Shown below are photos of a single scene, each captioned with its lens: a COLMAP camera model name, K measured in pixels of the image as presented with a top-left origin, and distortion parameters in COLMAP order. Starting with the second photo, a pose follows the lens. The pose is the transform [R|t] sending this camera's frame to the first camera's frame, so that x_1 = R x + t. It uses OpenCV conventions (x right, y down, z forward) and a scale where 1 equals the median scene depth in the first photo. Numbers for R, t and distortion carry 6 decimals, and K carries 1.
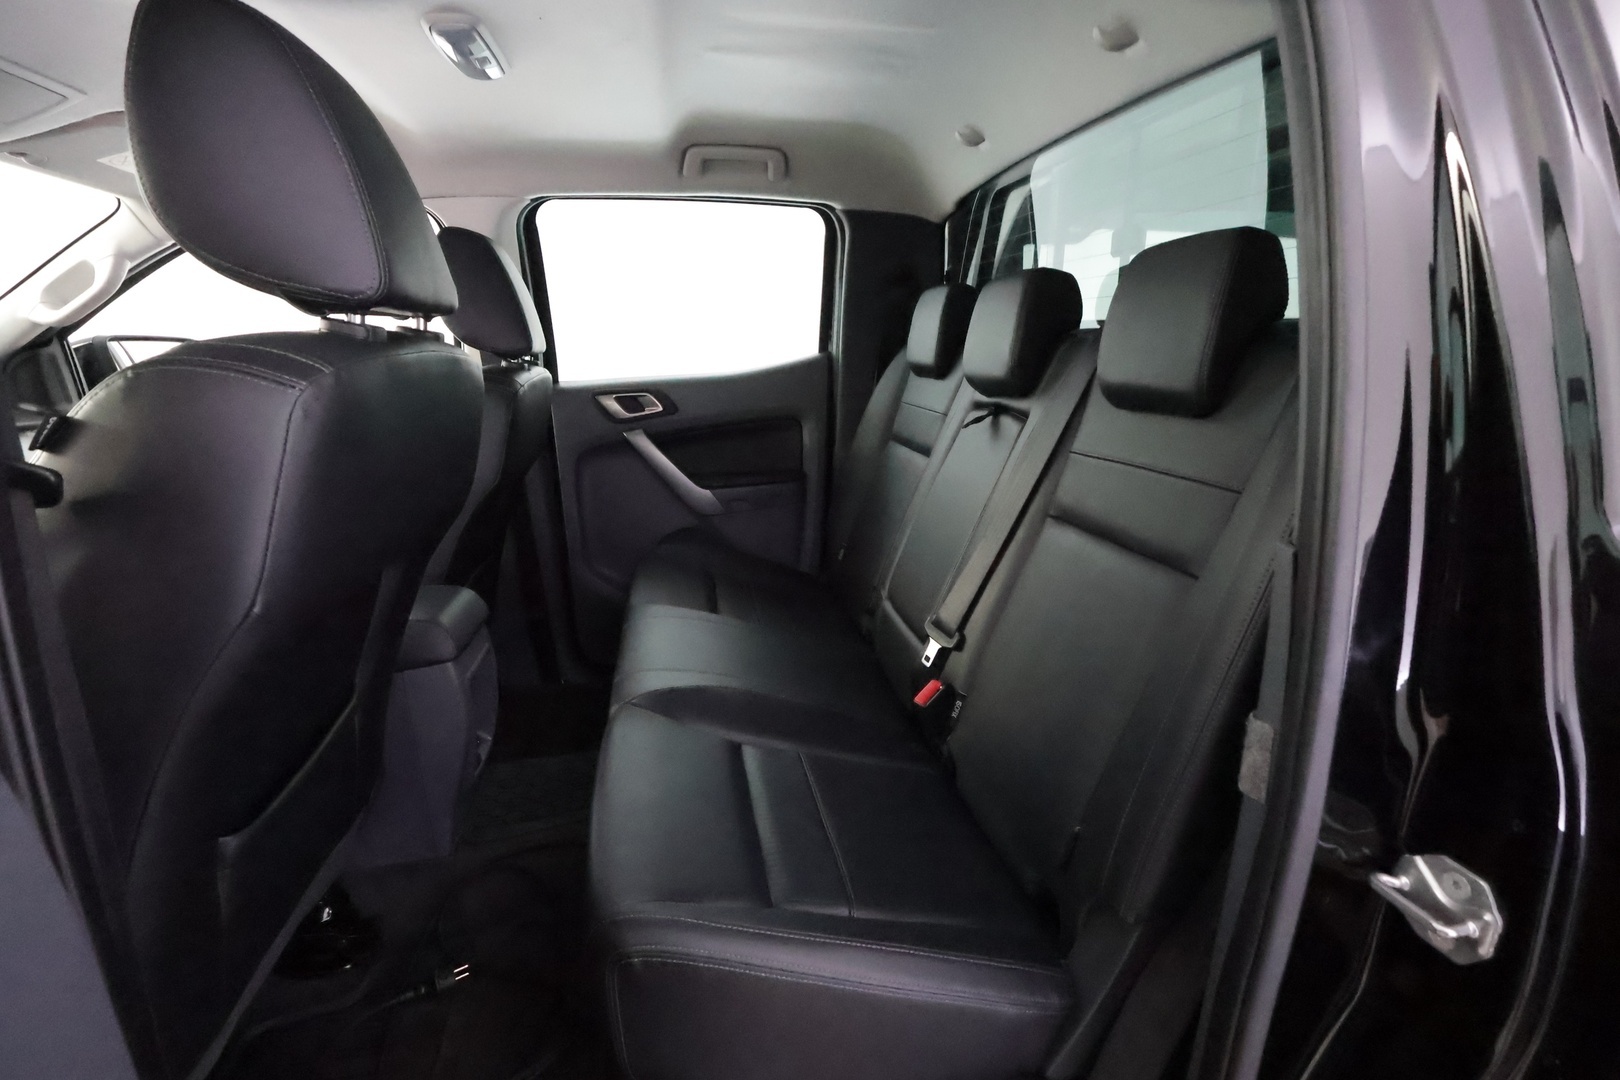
lens RADIAL K [[749.8, 0, 814.4], [0, 749.8, 539.6], [0, 0, 1]] dist [-0.001275, 0.000300]
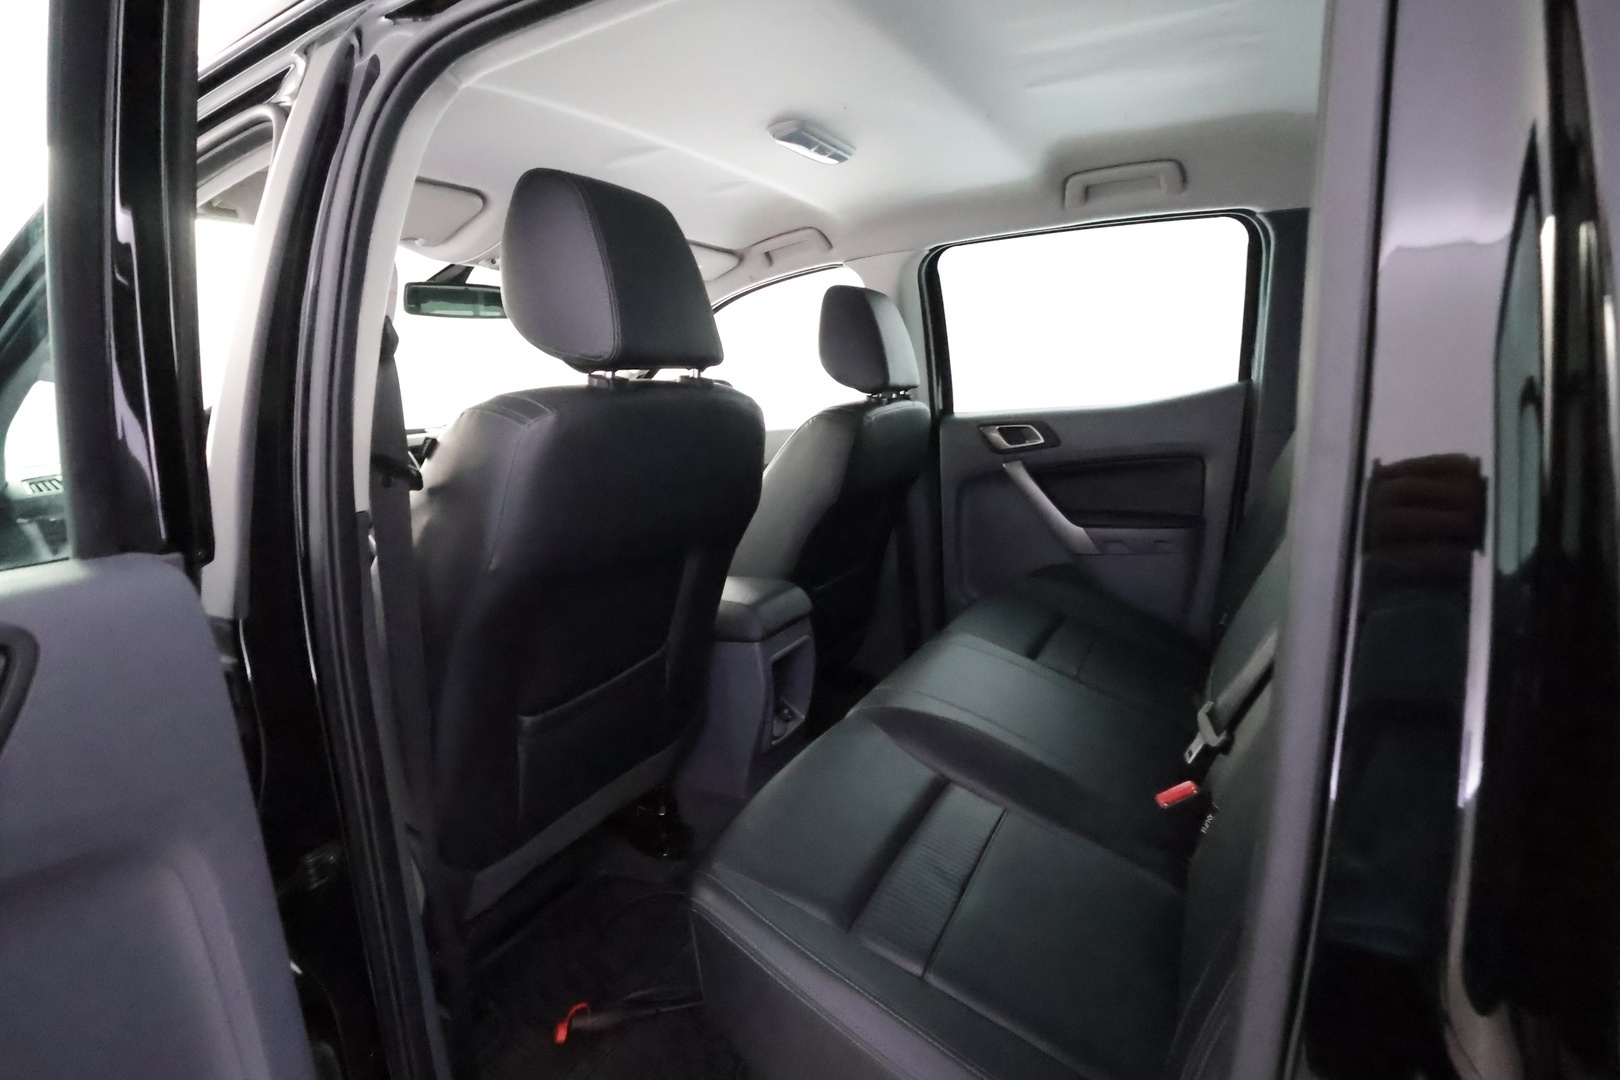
lens RADIAL K [[747.0, 0, 810.0], [0, 747.0, 540.0], [0, 0, 1]] dist [-0.003167, -0.000087]
pose [[0.771415, 0.110967, -0.626582, 0.207399], [-0.132501, 0.991105, 0.012395, -0.018527], [0.622385, 0.073461, 0.779257, 0.057034]]
